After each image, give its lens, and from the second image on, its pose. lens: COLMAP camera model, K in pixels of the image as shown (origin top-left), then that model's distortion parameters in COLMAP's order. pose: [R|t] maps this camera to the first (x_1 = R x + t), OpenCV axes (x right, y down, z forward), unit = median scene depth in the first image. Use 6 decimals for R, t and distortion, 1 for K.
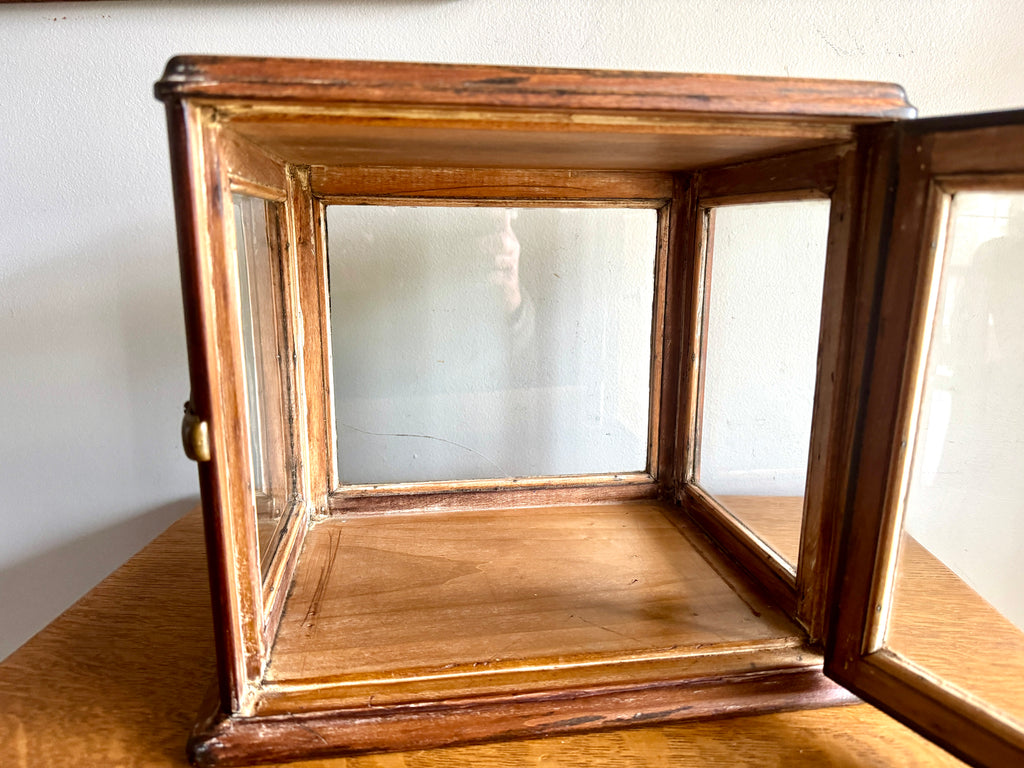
lens RADIAL K [[737.2, 0, 515.9], [0, 737.2, 385.0], [0, 0, 1]] dist [-0.001772, -0.008676]
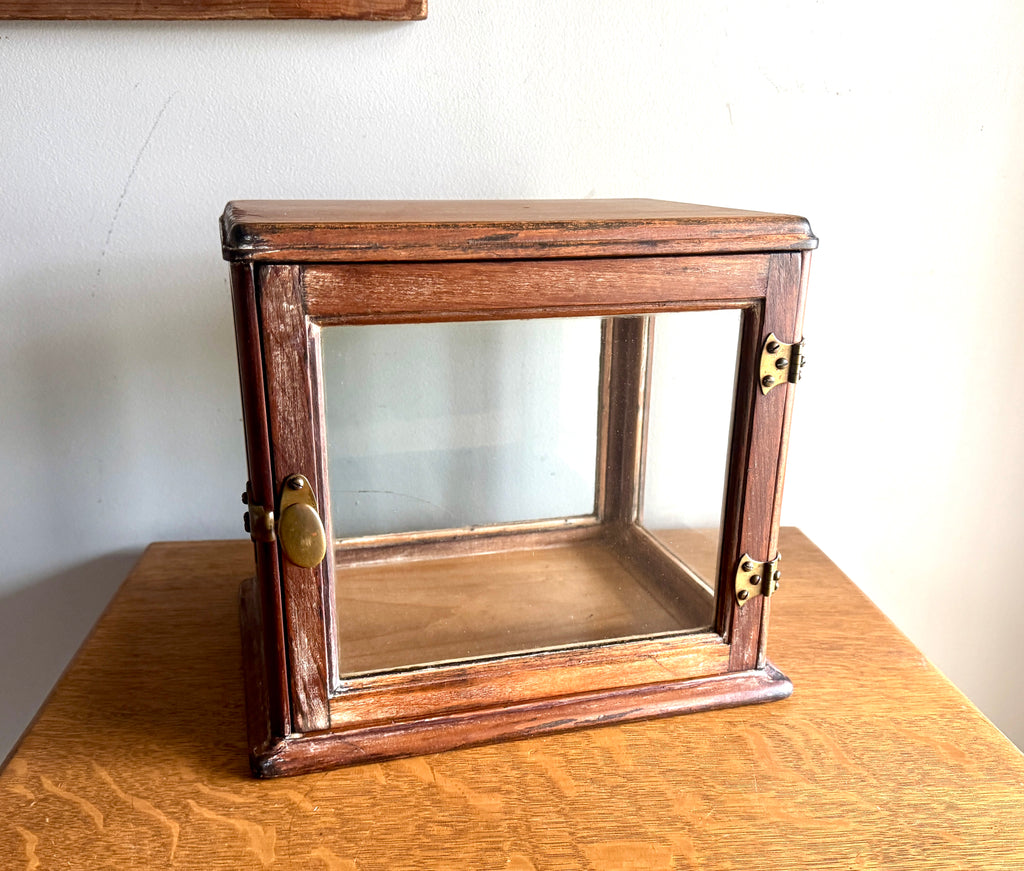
lens RADIAL K [[980.2, 0, 504.4], [0, 980.2, 488.1], [0, 0, 1]] dist [0.084879, -0.171676]
pose [[0.992665, -0.035189, 0.115660, -0.158562], [0.019927, 0.991241, 0.130554, -0.148053], [-0.119242, -0.127292, 0.984672, -0.518466]]
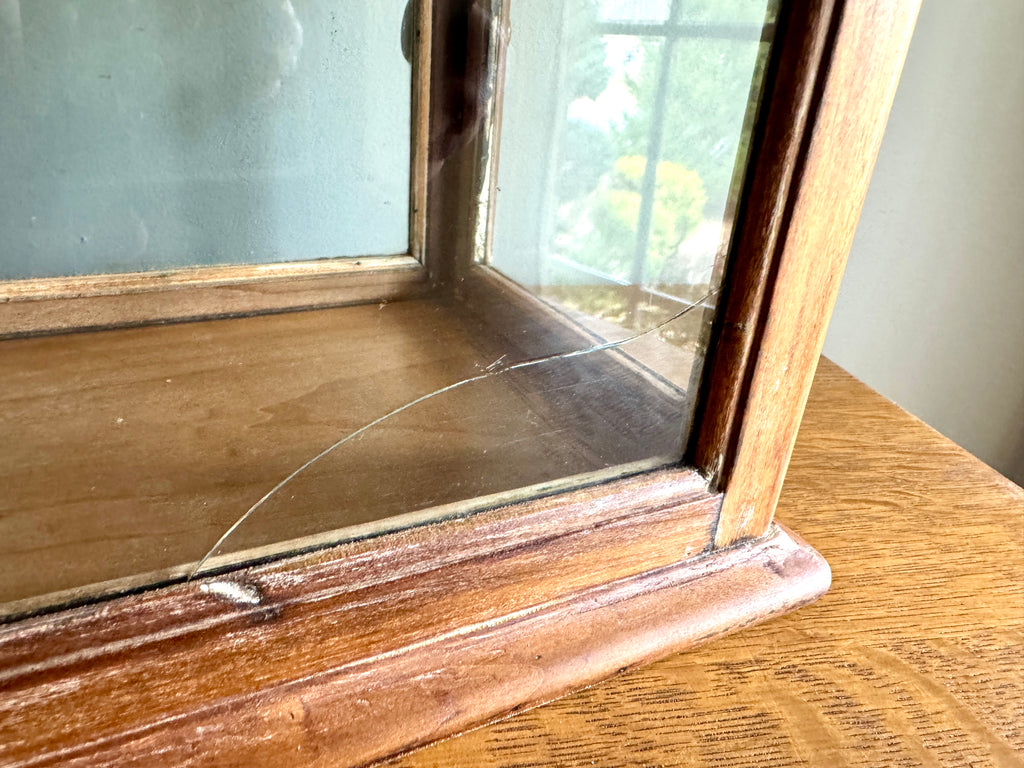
lens RADIAL K [[741.3, 0, 515.1], [0, 741.3, 382.0], [0, 0, 1]] dist [-0.008161, -0.004205]
pose [[0.963526, -0.052266, 0.262460, 0.087592], [-0.014068, 0.969495, 0.244708, 0.107510], [-0.267243, -0.239475, 0.933399, 0.495424]]
